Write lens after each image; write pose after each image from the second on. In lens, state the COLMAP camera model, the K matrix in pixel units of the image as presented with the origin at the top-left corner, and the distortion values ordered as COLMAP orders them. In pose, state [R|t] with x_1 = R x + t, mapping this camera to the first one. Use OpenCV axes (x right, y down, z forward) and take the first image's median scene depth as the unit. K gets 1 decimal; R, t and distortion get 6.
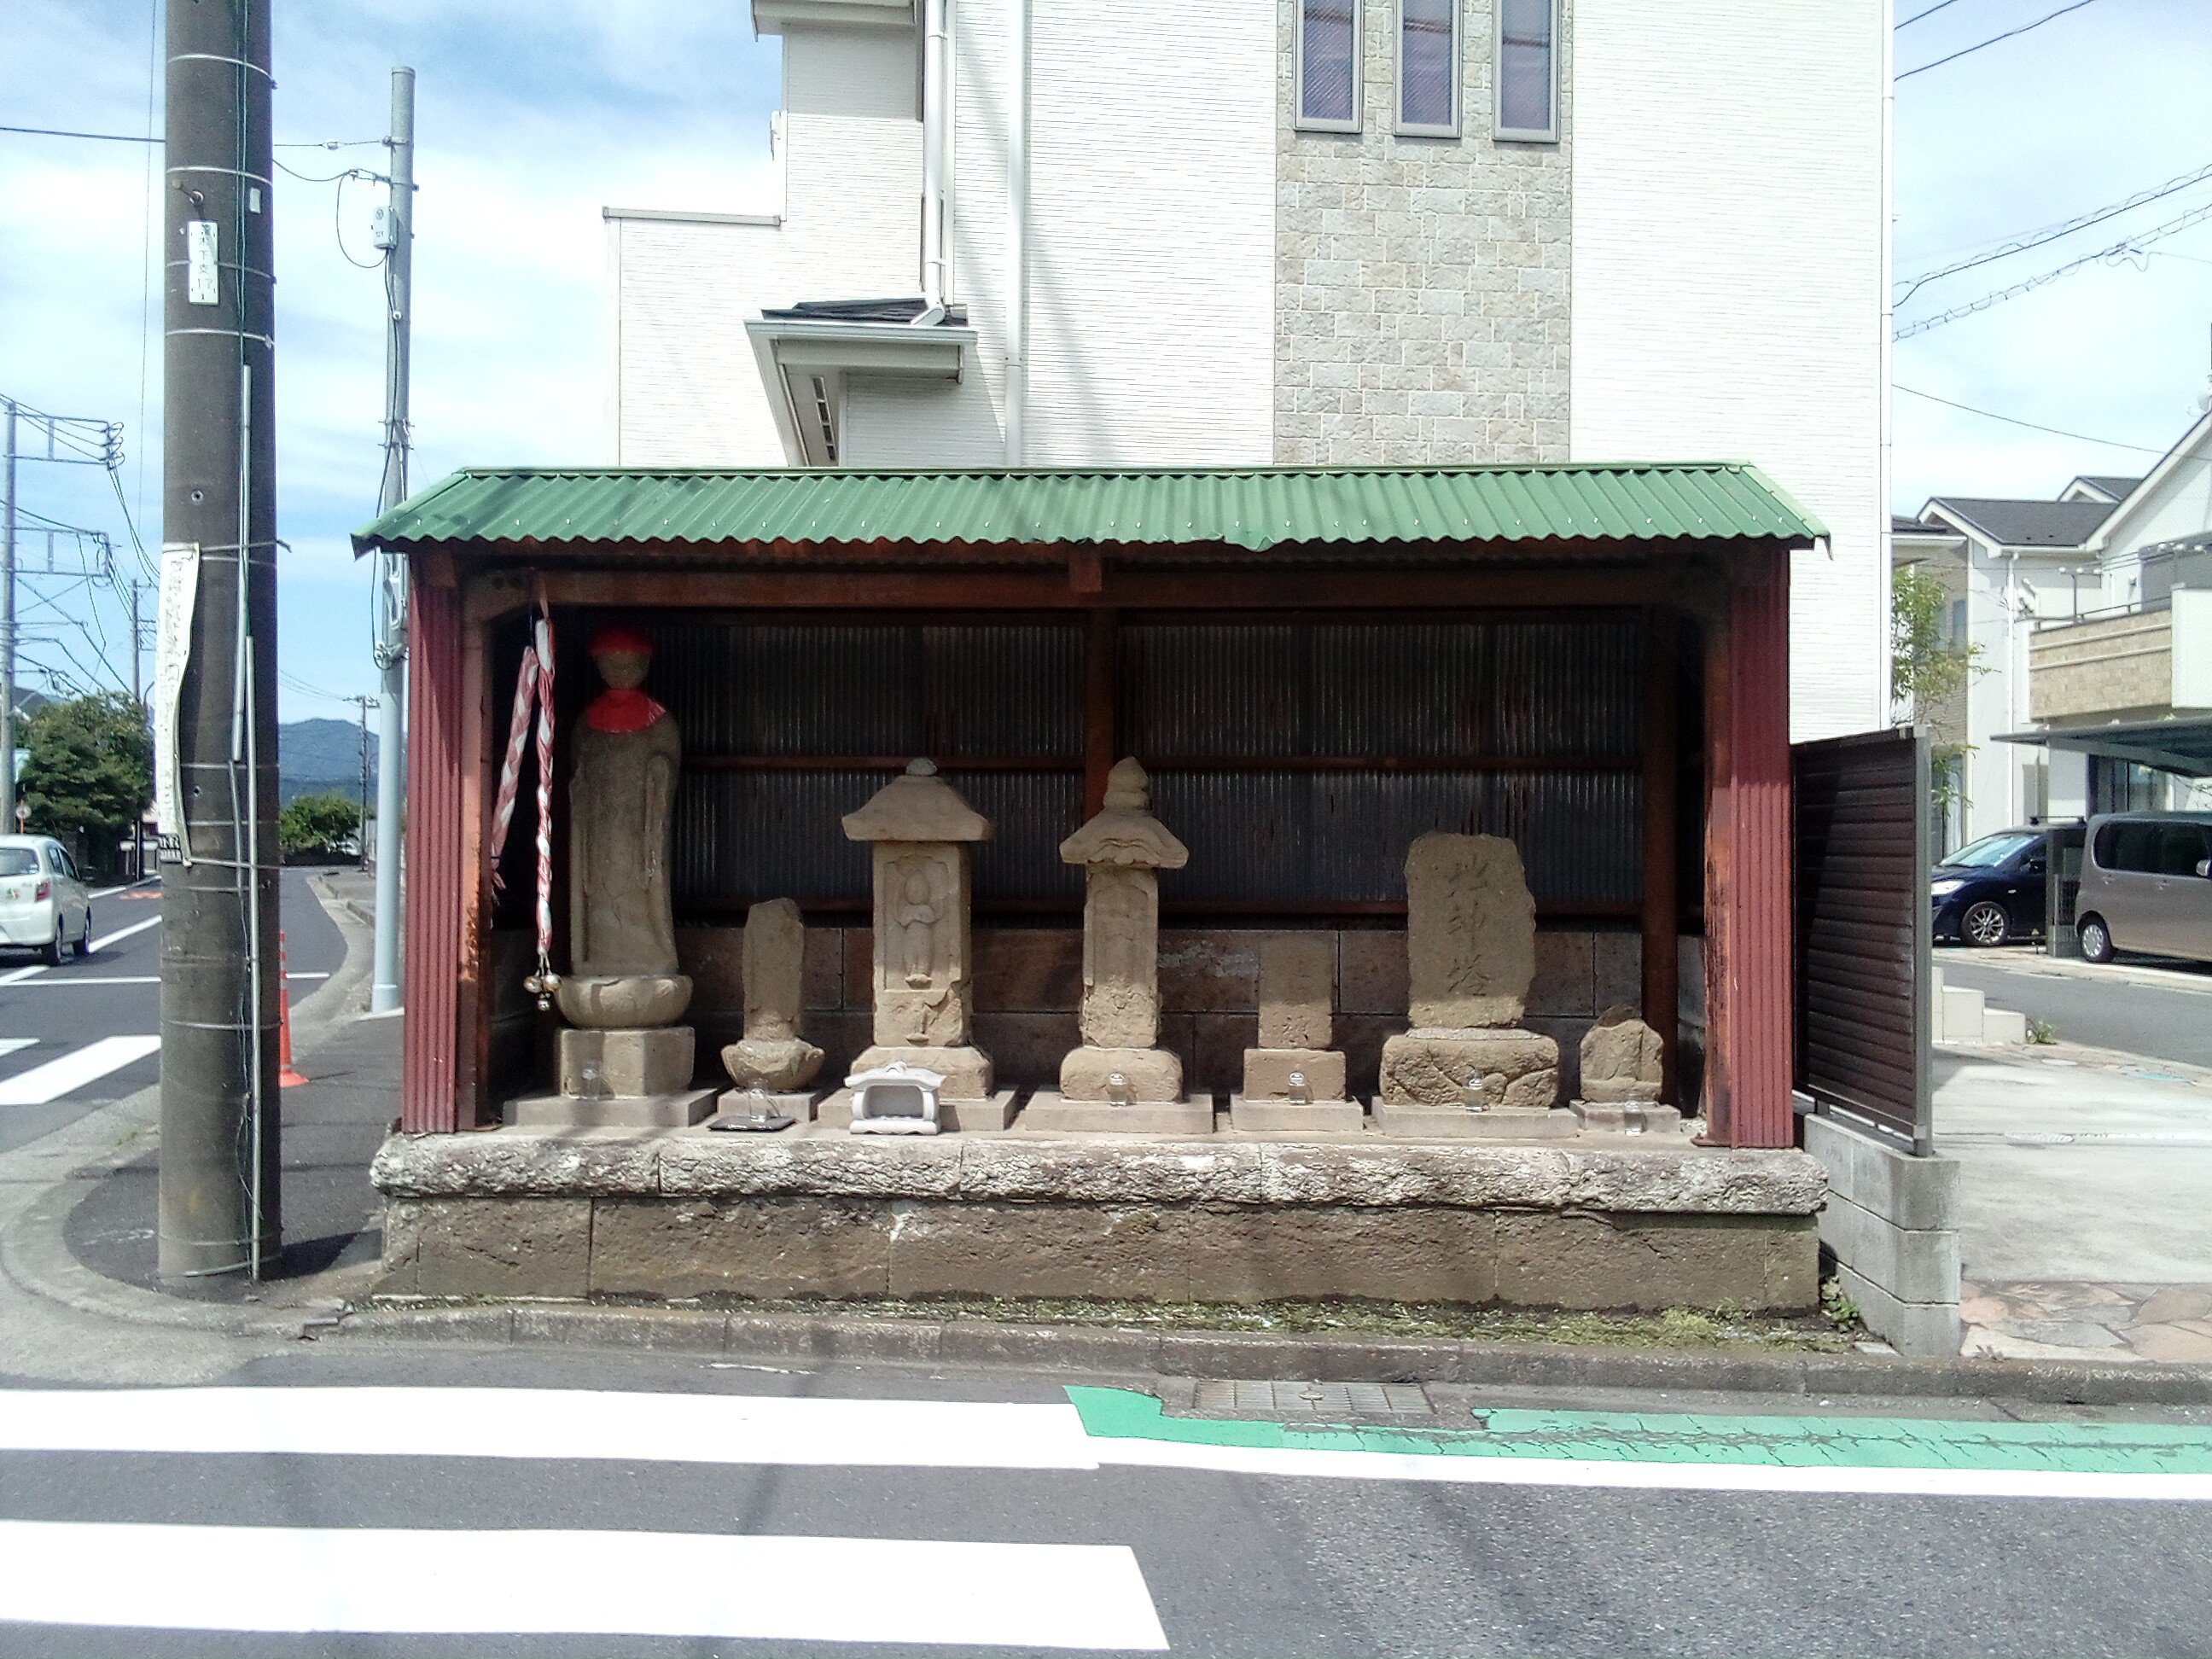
lens RADIAL K [[1774.0, 0, 1106.0], [0, 1774.0, 829.5], [0, 0, 1]] dist [0.076246, -0.111876]
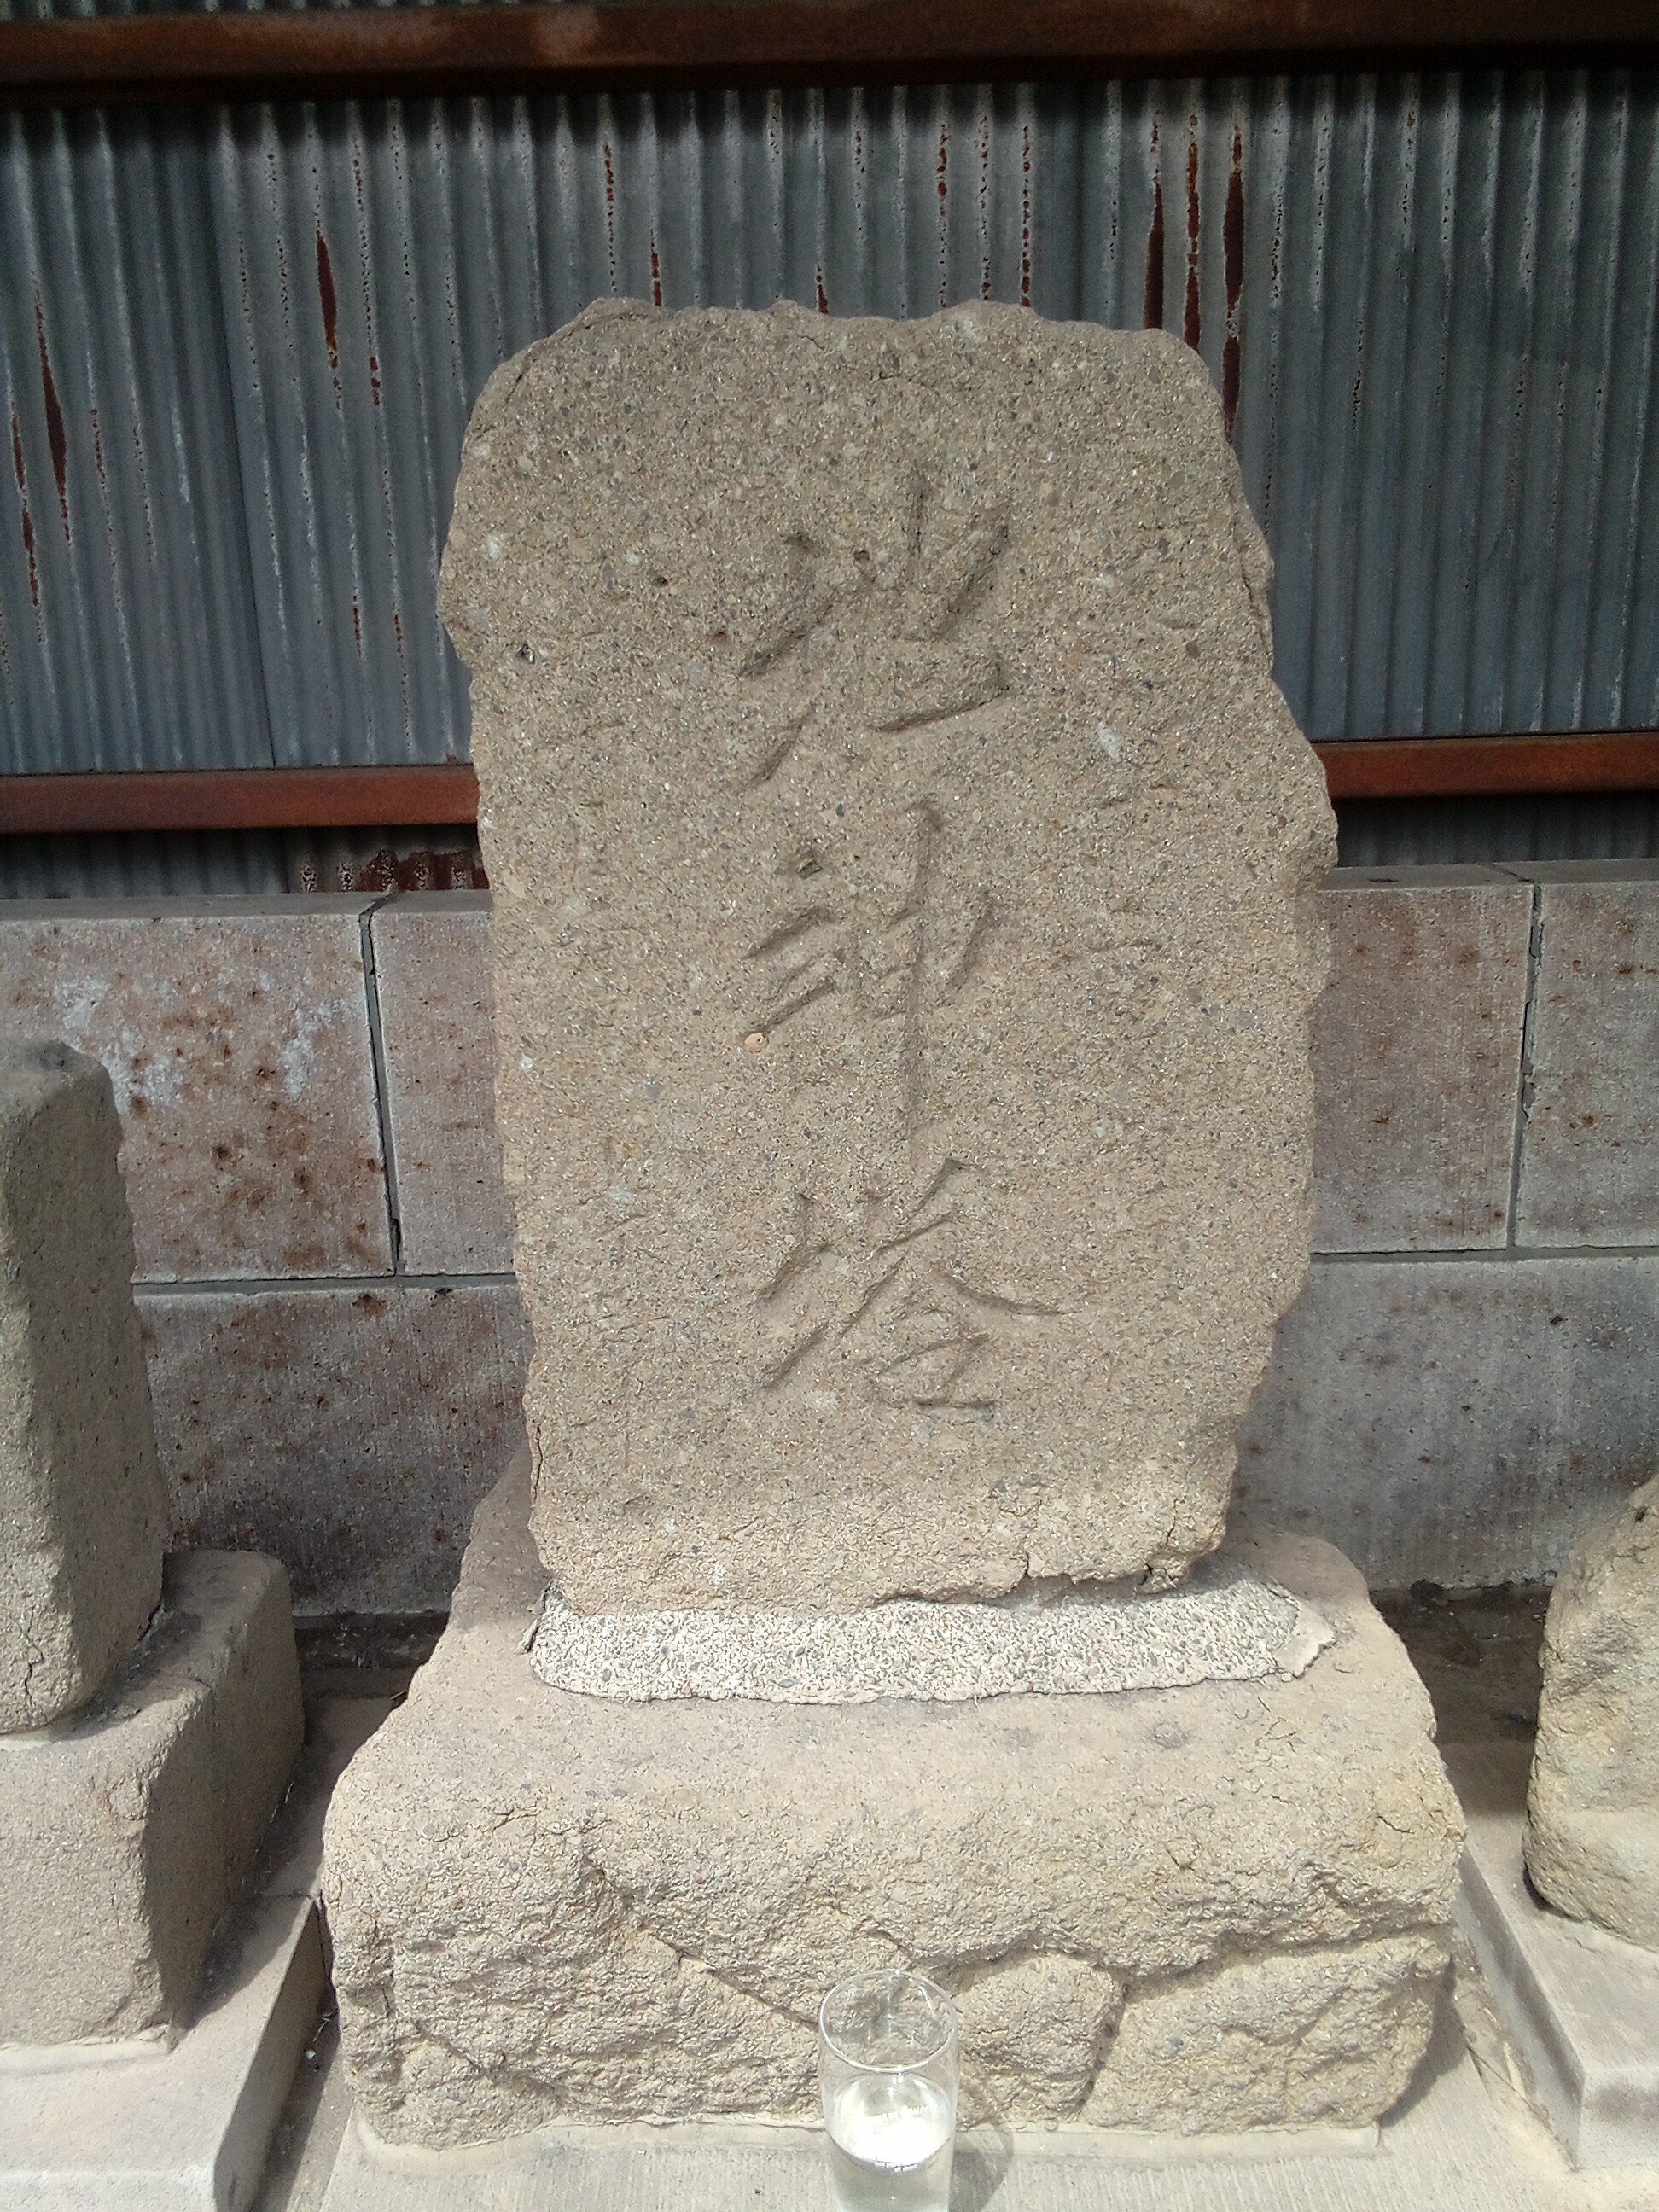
lens RADIAL K [[1774.0, 0, 829.5], [0, 1774.0, 1106.0], [0, 0, 1]] dist [0.076246, -0.111876]
pose [[0.998073, -0.043267, 0.044469, 0.191064], [0.029350, 0.960711, 0.275993, 0.023264], [-0.054663, -0.274156, 0.960130, 0.849260]]
